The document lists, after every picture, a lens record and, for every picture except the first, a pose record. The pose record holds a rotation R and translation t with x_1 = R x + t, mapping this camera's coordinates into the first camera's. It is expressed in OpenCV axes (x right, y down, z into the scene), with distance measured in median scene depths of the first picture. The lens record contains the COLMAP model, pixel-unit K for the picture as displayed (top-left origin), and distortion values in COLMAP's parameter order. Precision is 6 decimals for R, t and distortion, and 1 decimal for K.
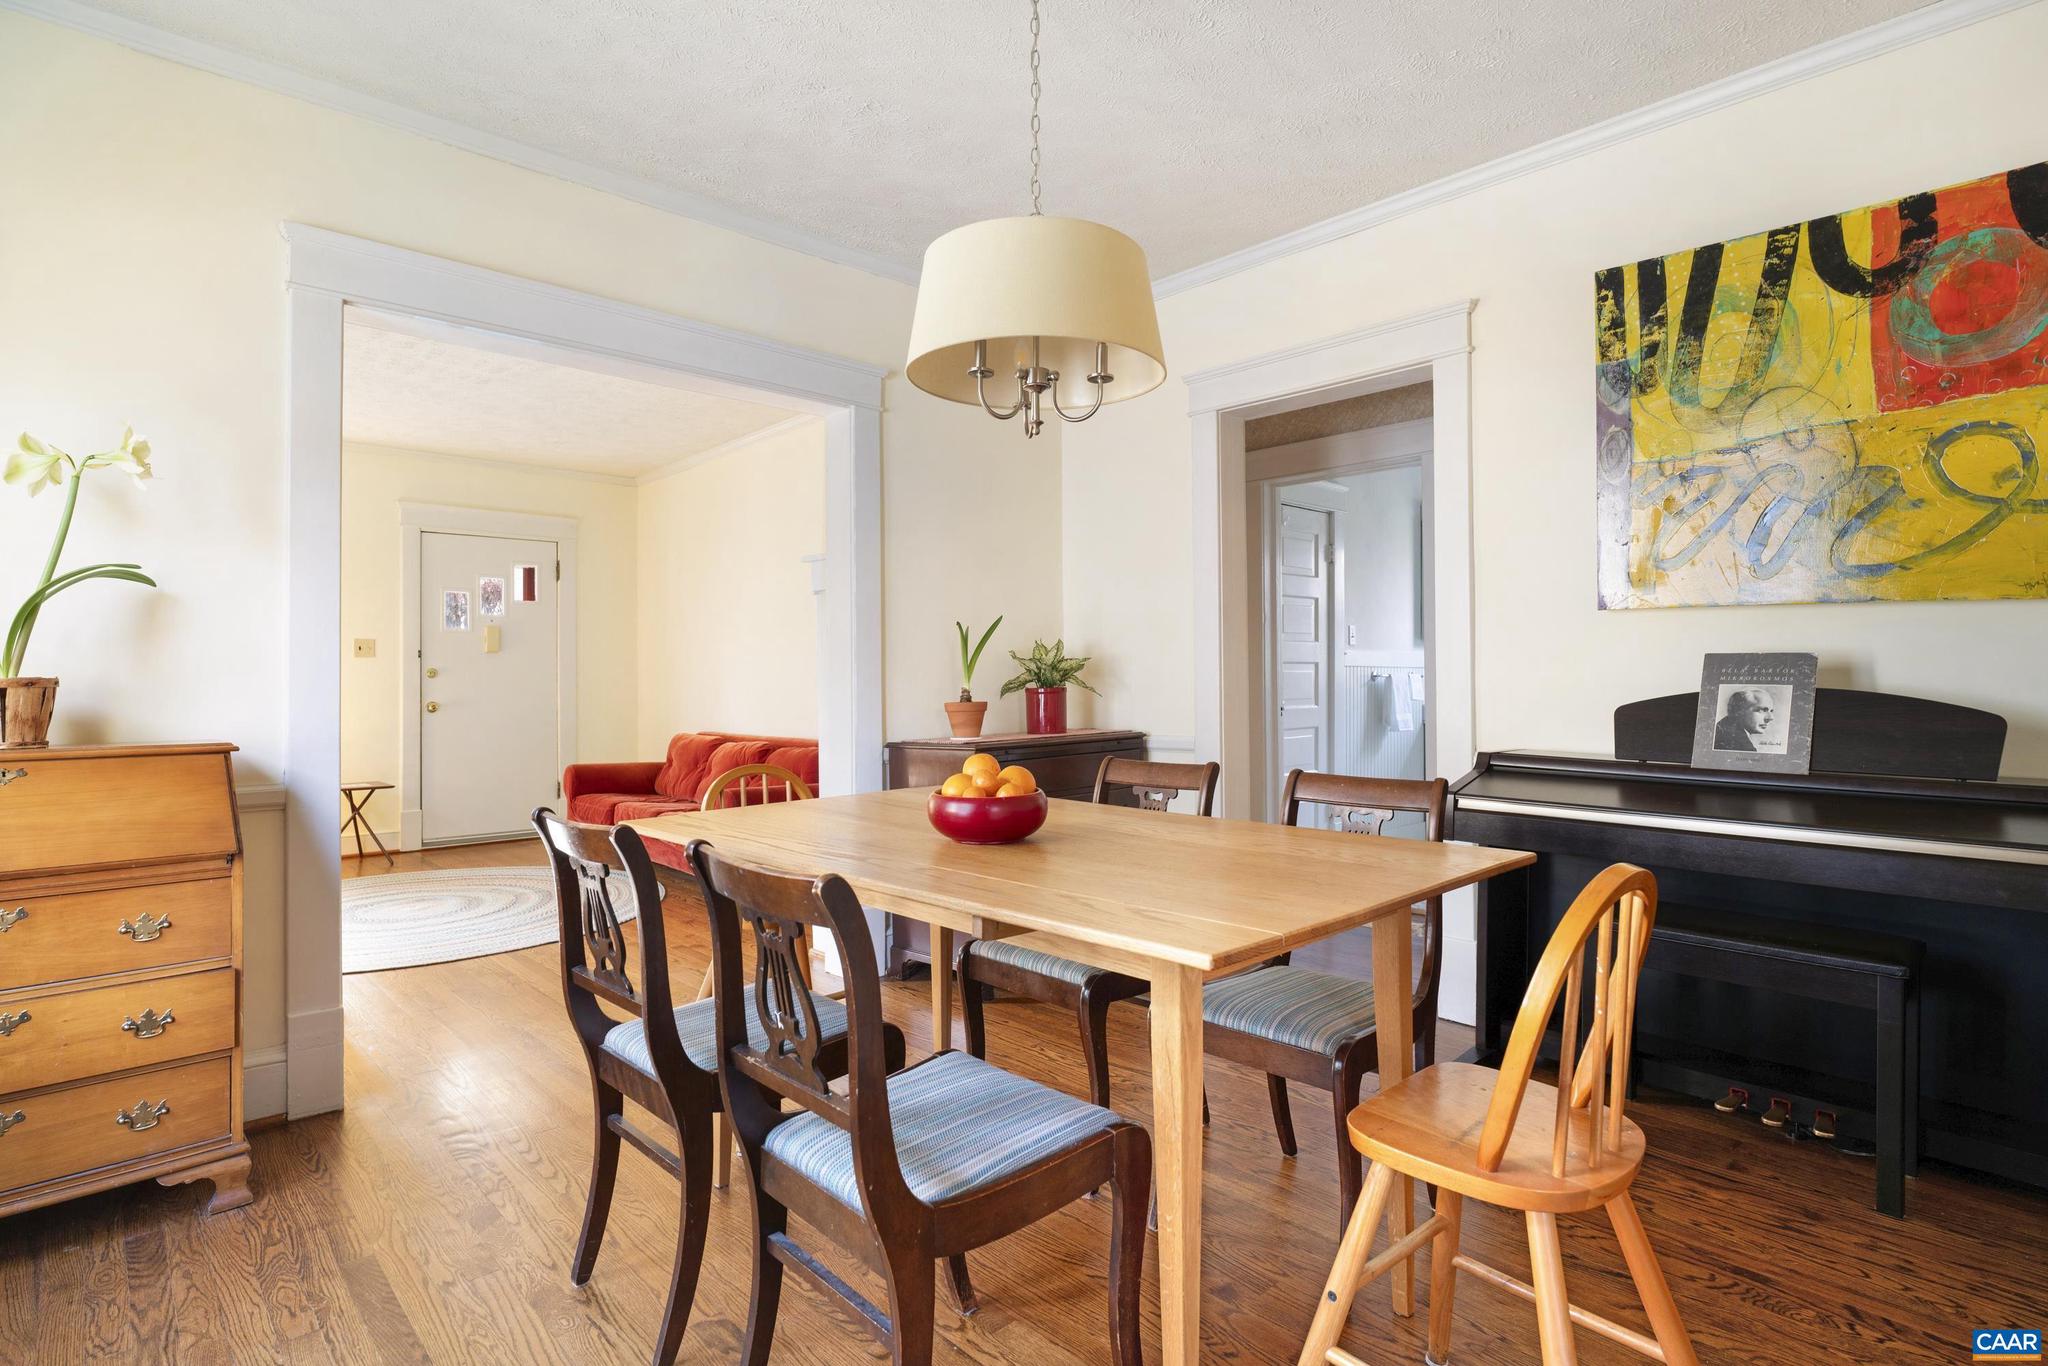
lens RADIAL K [[989.0, 0, 1021.6], [0, 989.0, 675.9], [0, 0, 1]] dist [-0.001300, 0.001120]
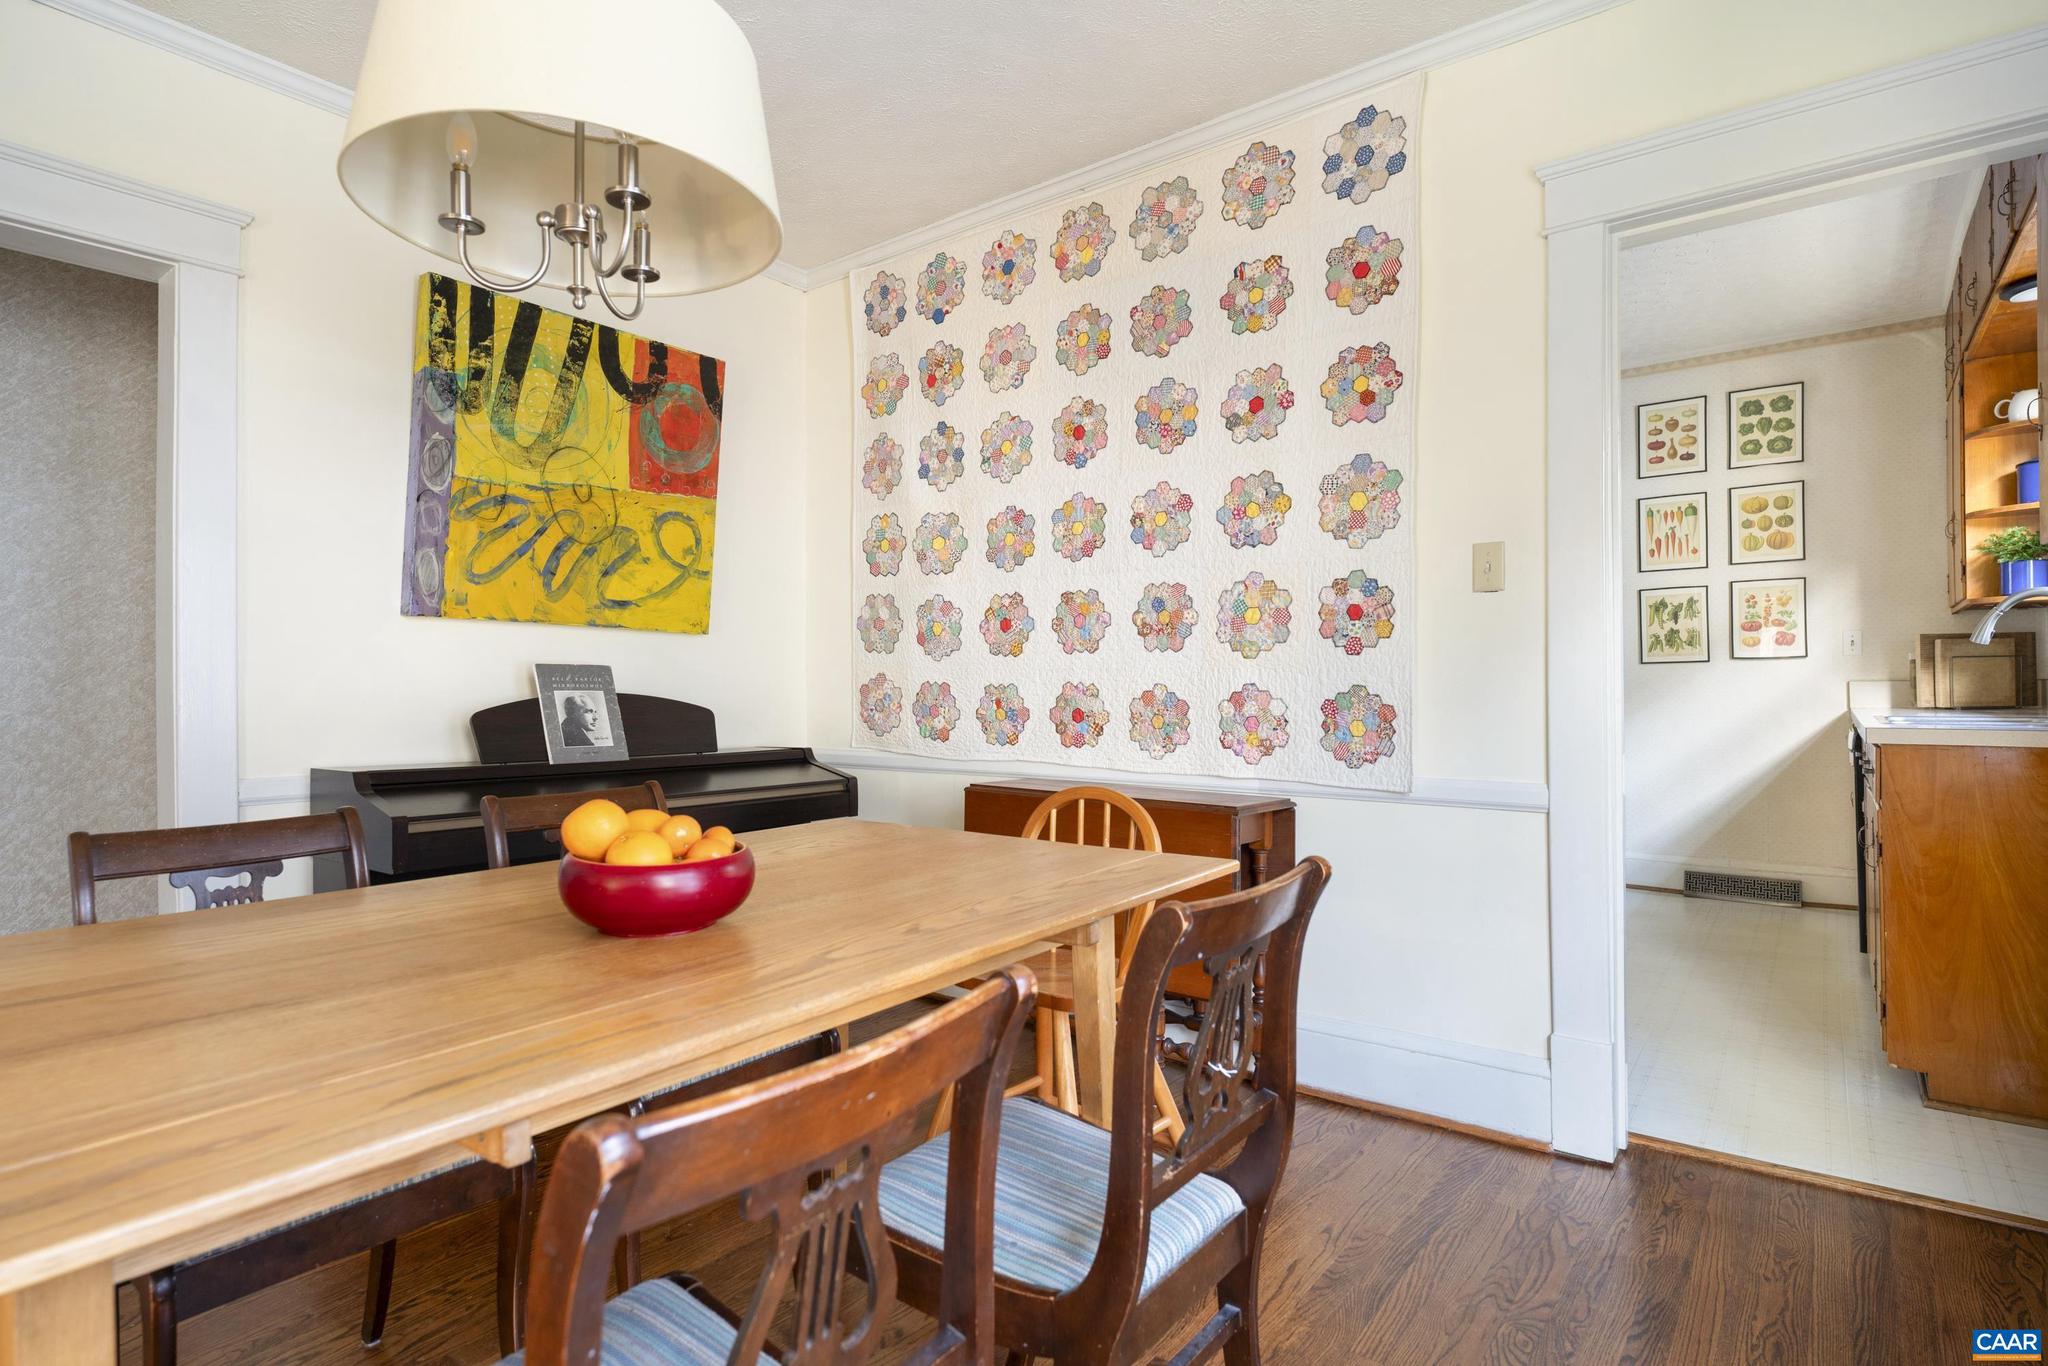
lens RADIAL K [[989.0, 0, 1032.4], [0, 989.0, 688.1], [0, 0, 1]] dist [-0.001300, 0.001120]
pose [[-0.096509, -0.002339, 0.995329, -0.515006], [0.003035, 0.999992, 0.002644, 0.003936], [-0.995327, 0.003276, -0.096502, 0.569167]]
